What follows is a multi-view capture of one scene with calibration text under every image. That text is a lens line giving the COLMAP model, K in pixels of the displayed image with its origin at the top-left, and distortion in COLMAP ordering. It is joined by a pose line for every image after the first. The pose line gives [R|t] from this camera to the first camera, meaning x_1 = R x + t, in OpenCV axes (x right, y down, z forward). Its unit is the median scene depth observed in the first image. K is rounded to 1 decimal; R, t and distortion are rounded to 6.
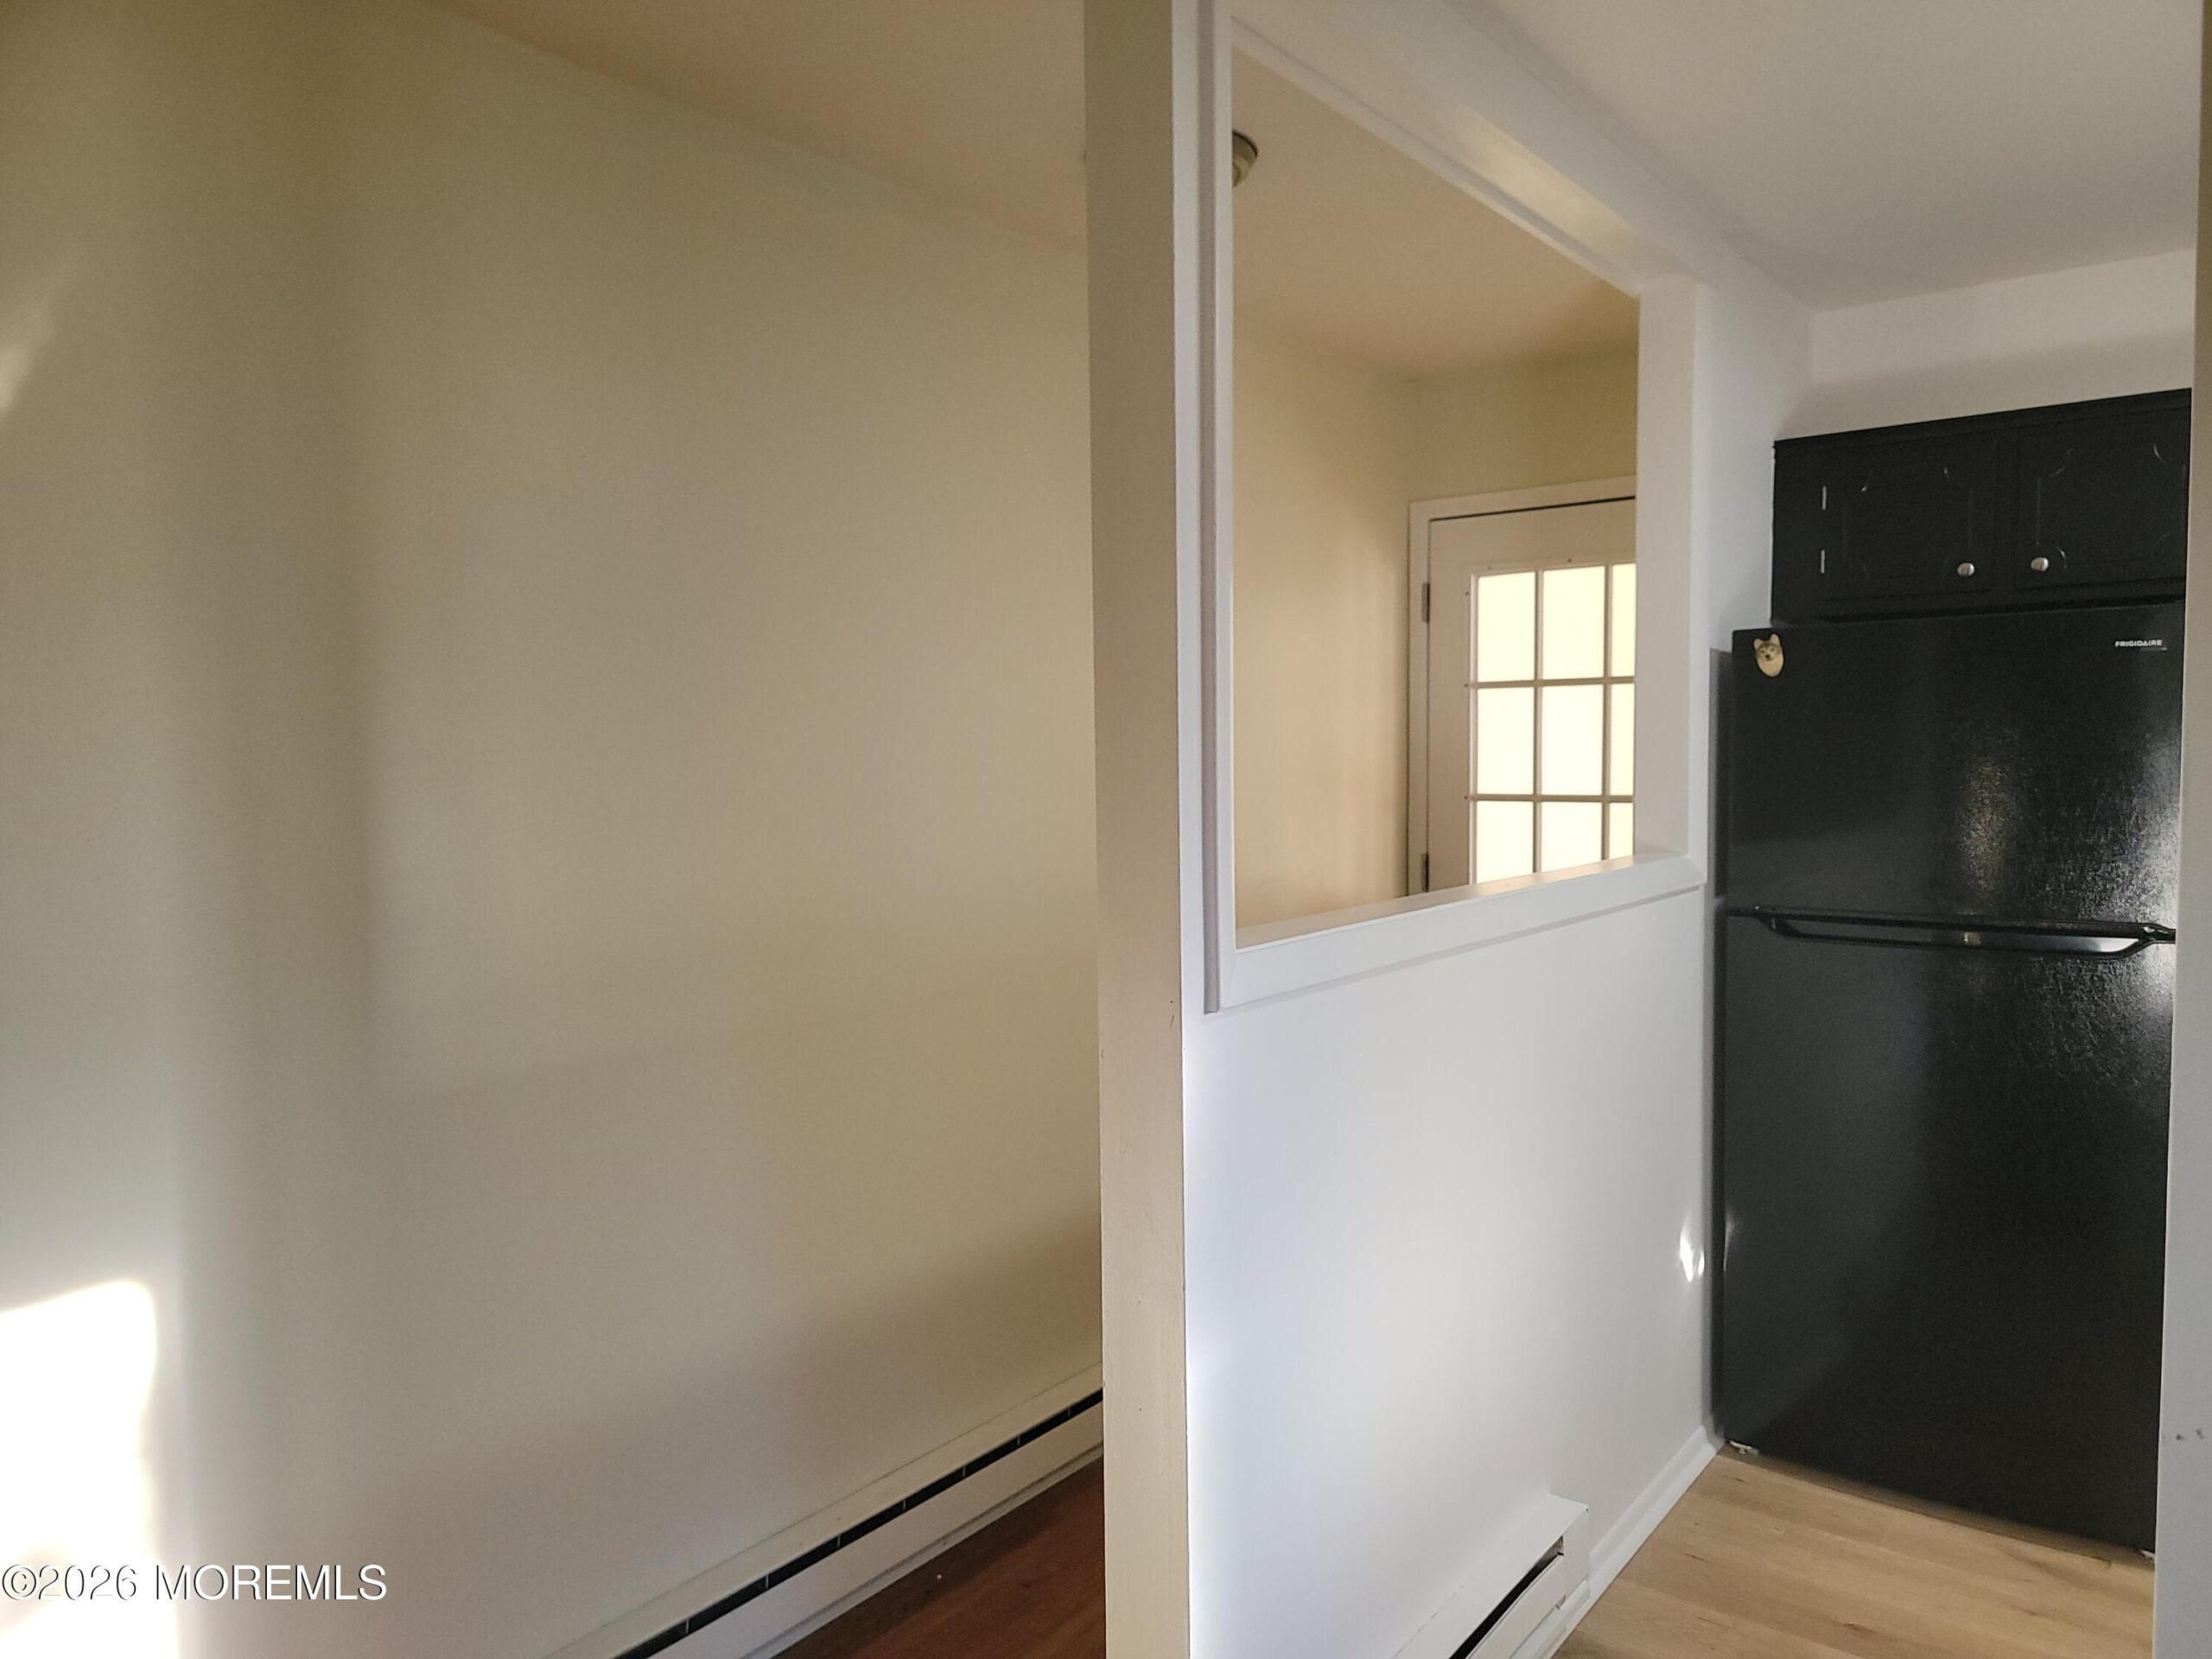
lens RADIAL K [[1532.5, 0, 1131.1], [0, 1532.5, 844.3], [0, 0, 1]] dist [0.078799, -0.075838]
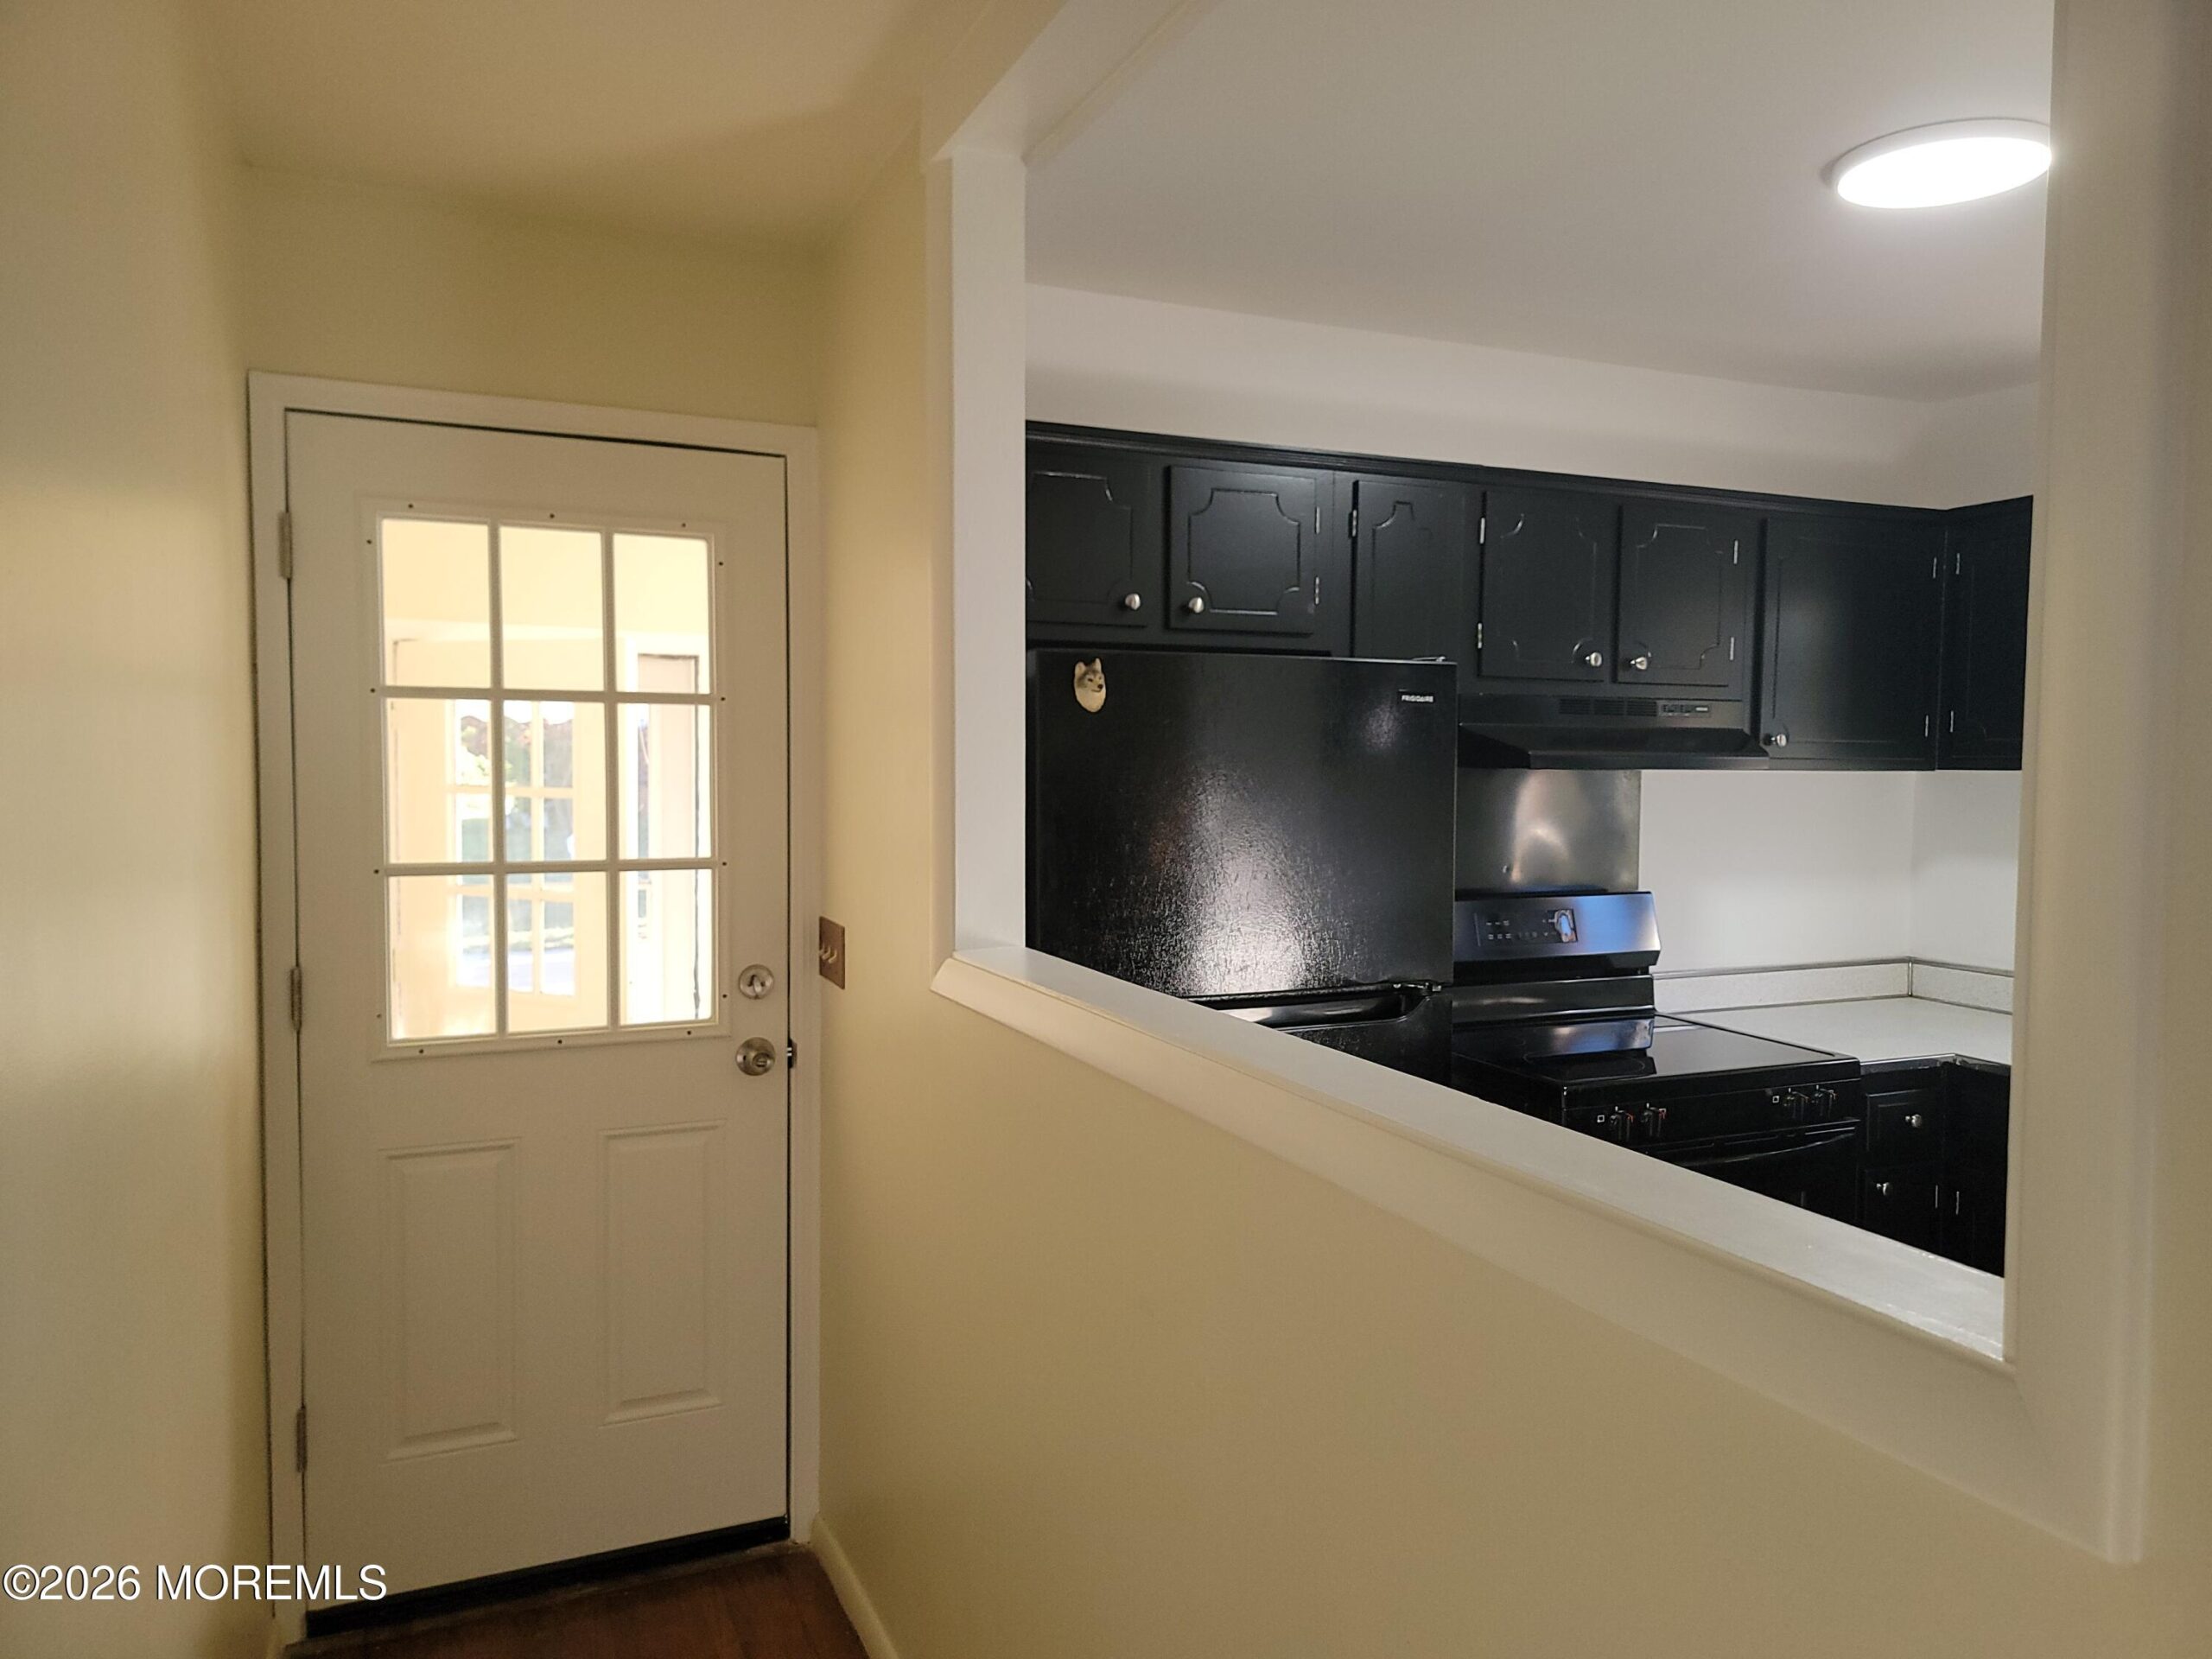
lens RADIAL K [[1532.5, 0, 1131.1], [0, 1532.5, 844.3], [0, 0, 1]] dist [0.078799, -0.075838]
pose [[0.487094, -0.033404, 0.872711, -0.193706], [0.045702, 0.998874, 0.012725, -0.037964], [-0.872153, 0.033686, 0.488072, 0.455393]]
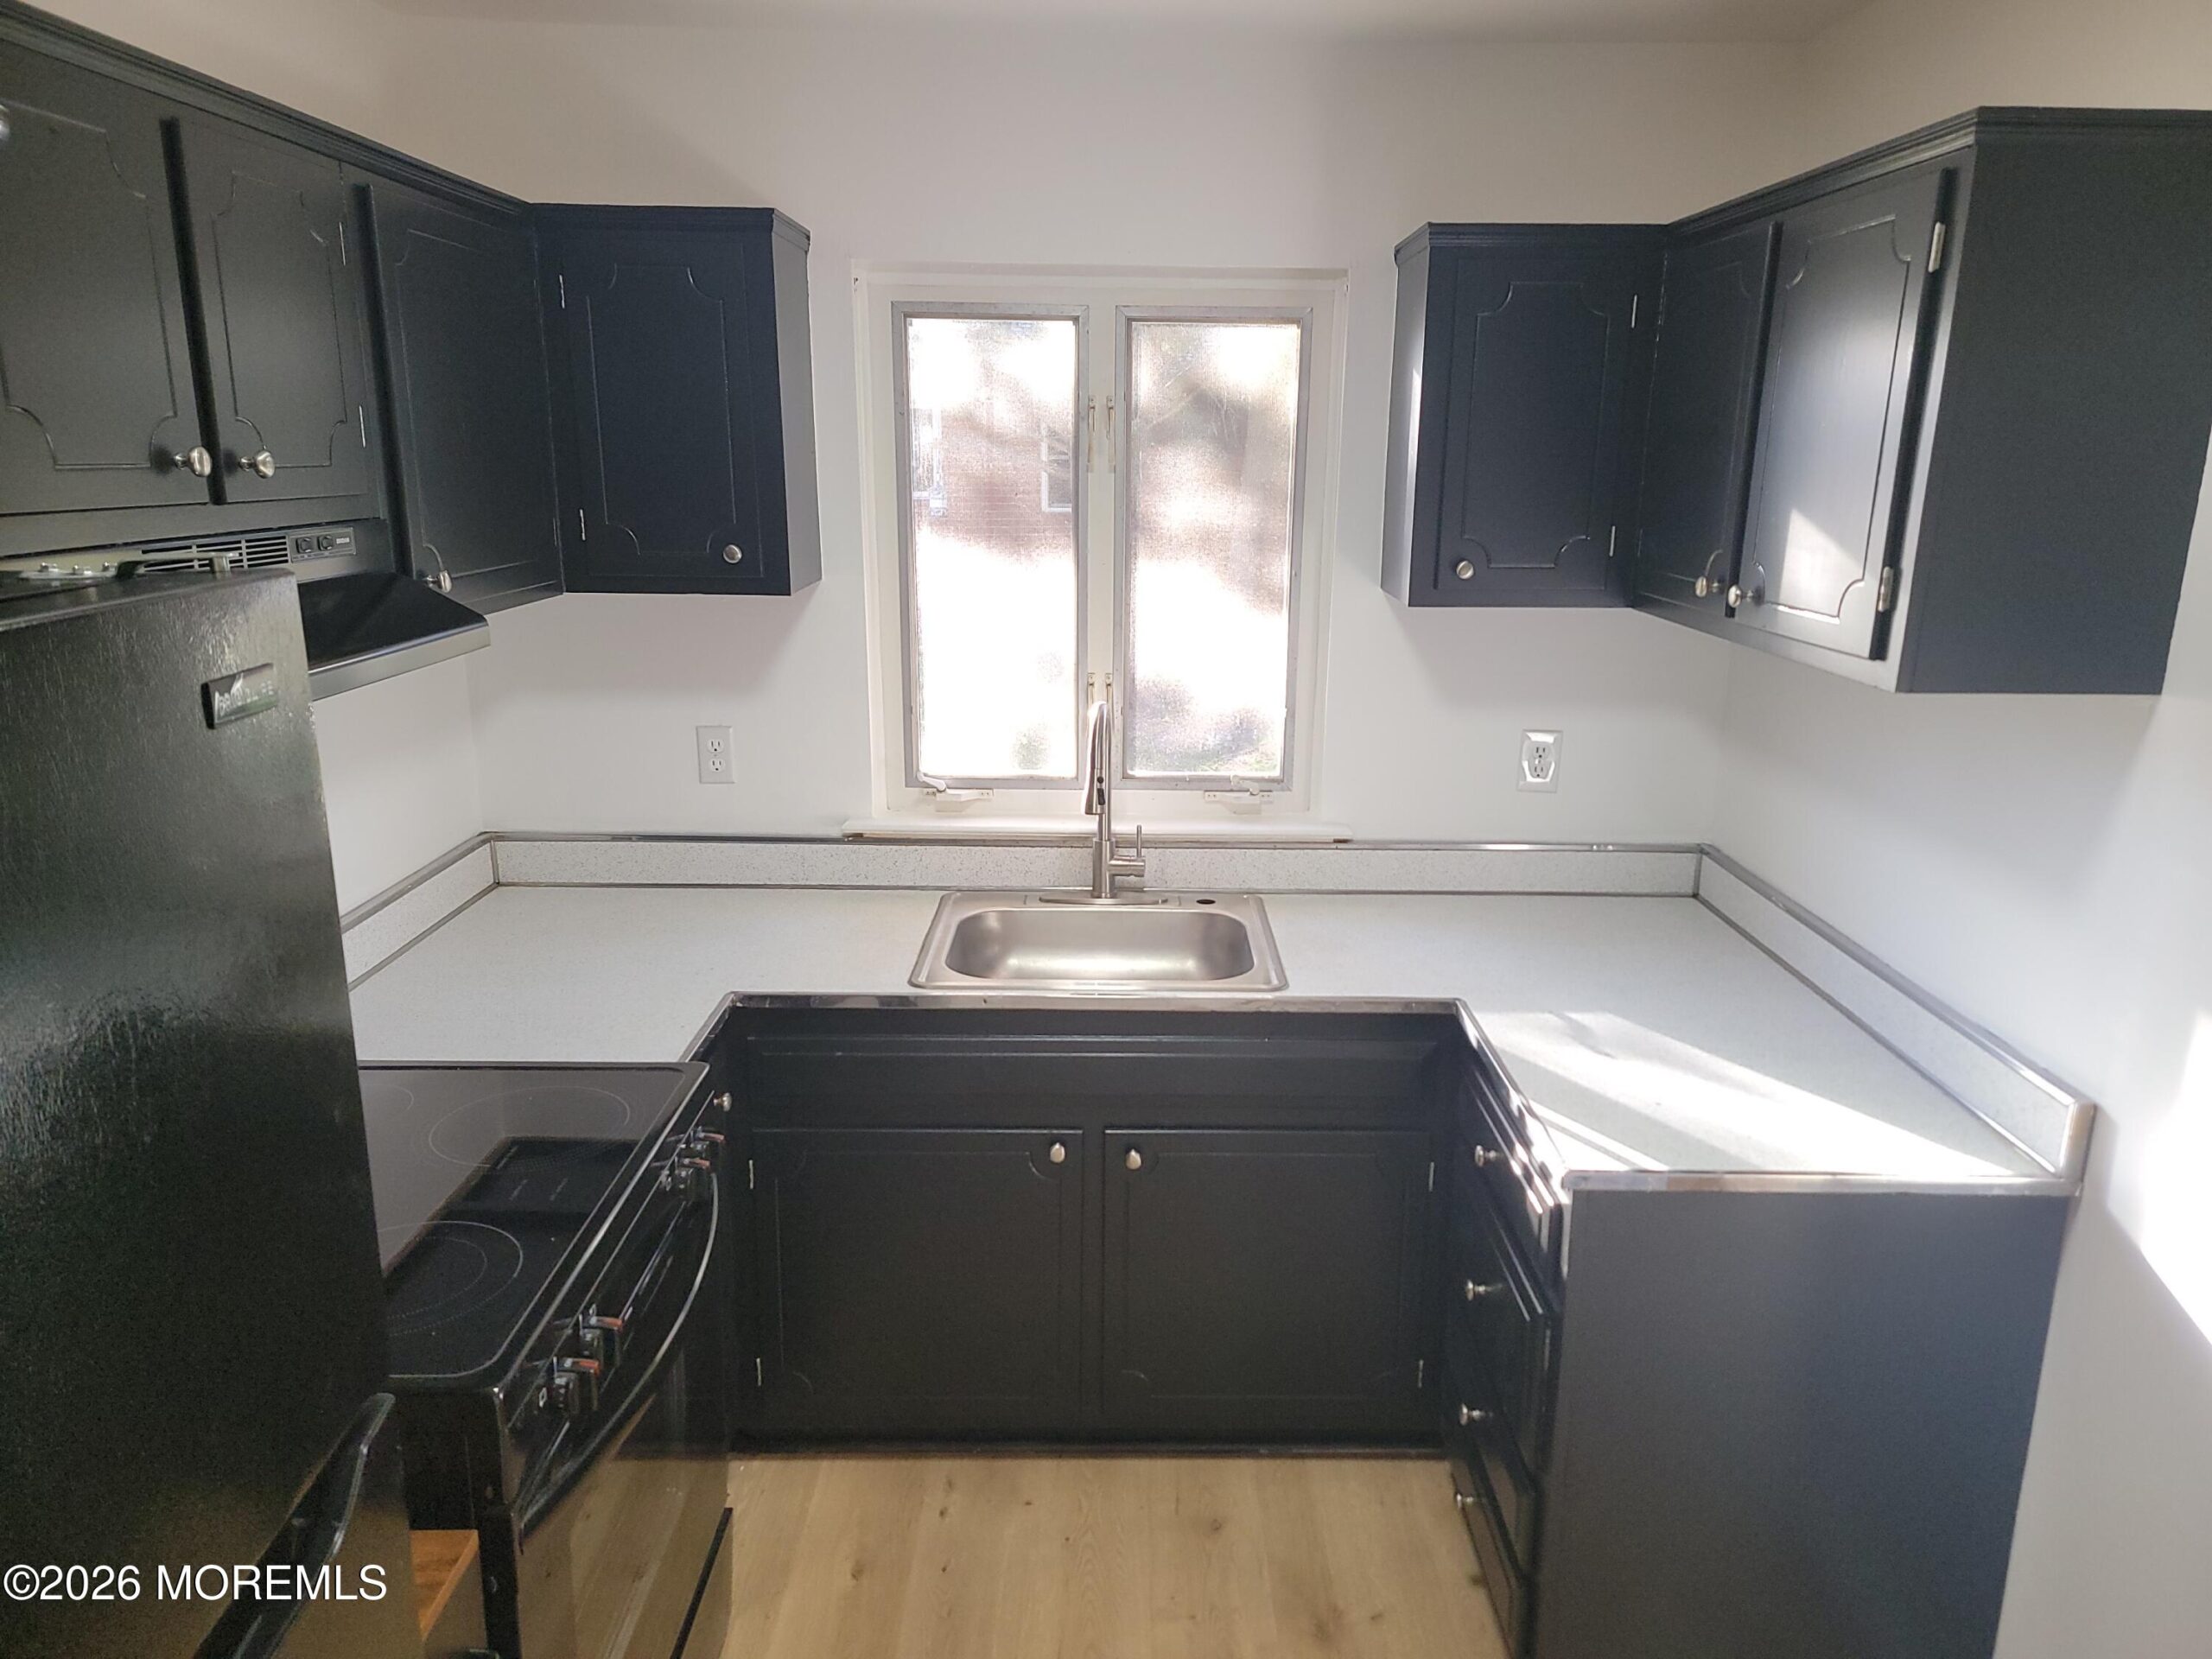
lens RADIAL K [[1512.3, 0, 1158.6], [0, 1512.3, 821.8], [0, 0, 1]] dist [0.072244, -0.069942]
pose [[-0.616186, -0.187595, 0.764934, 0.189864], [0.045691, 0.961070, 0.272502, -0.122434], [-0.786274, 0.202863, -0.583626, 0.694536]]
